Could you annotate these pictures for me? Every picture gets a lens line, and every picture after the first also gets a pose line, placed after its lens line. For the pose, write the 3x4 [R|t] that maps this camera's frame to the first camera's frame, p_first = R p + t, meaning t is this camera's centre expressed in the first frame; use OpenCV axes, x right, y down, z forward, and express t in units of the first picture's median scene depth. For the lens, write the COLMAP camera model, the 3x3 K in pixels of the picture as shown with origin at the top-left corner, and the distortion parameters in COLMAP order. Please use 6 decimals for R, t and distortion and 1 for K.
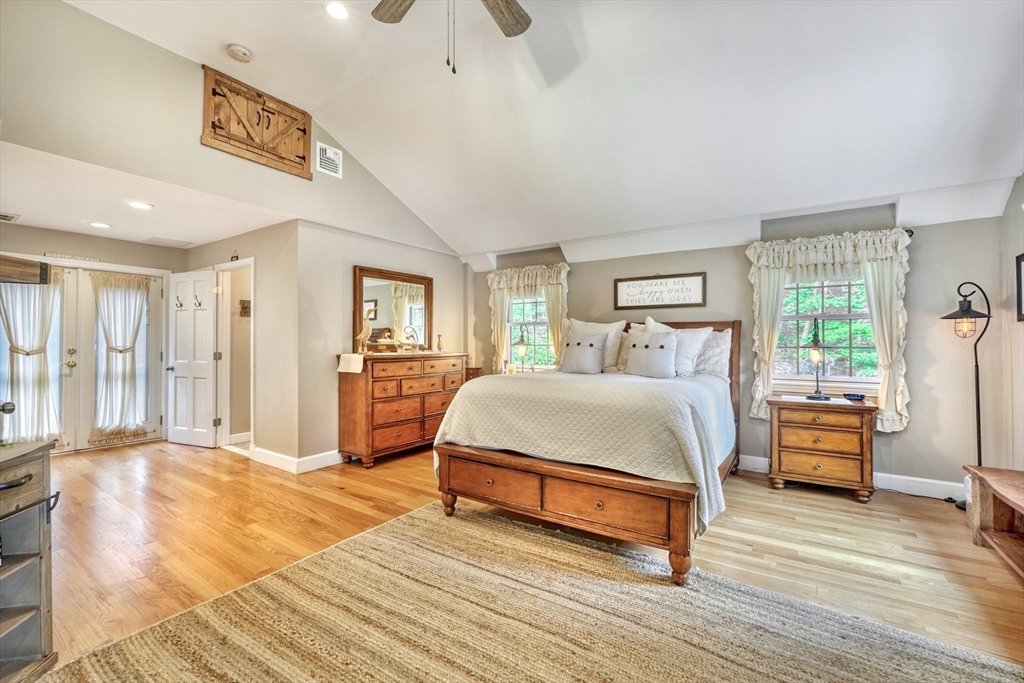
lens RADIAL K [[423.2, 0, 507.8], [0, 423.2, 342.6], [0, 0, 1]] dist [-0.002228, 0.000119]
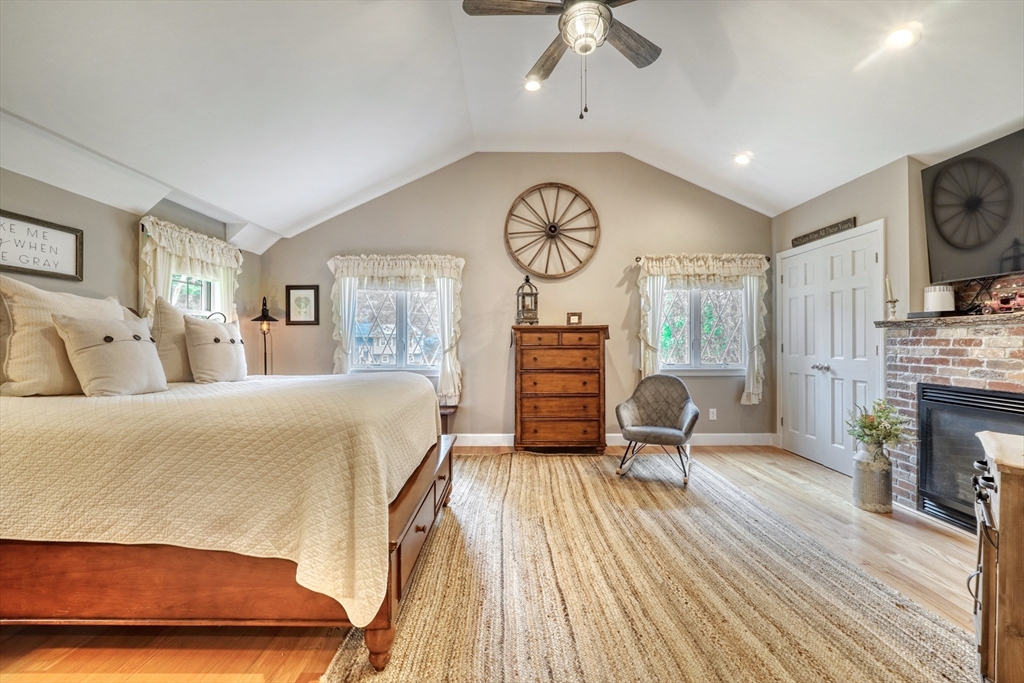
lens RADIAL K [[423.2, 0, 508.3], [0, 423.2, 340.3], [0, 0, 1]] dist [-0.002228, 0.000119]
pose [[-0.538954, -0.001187, 0.842335, -1.010028], [-0.001758, 0.999998, 0.000284, 0.011569], [-0.842334, -0.001328, -0.538955, 1.760397]]
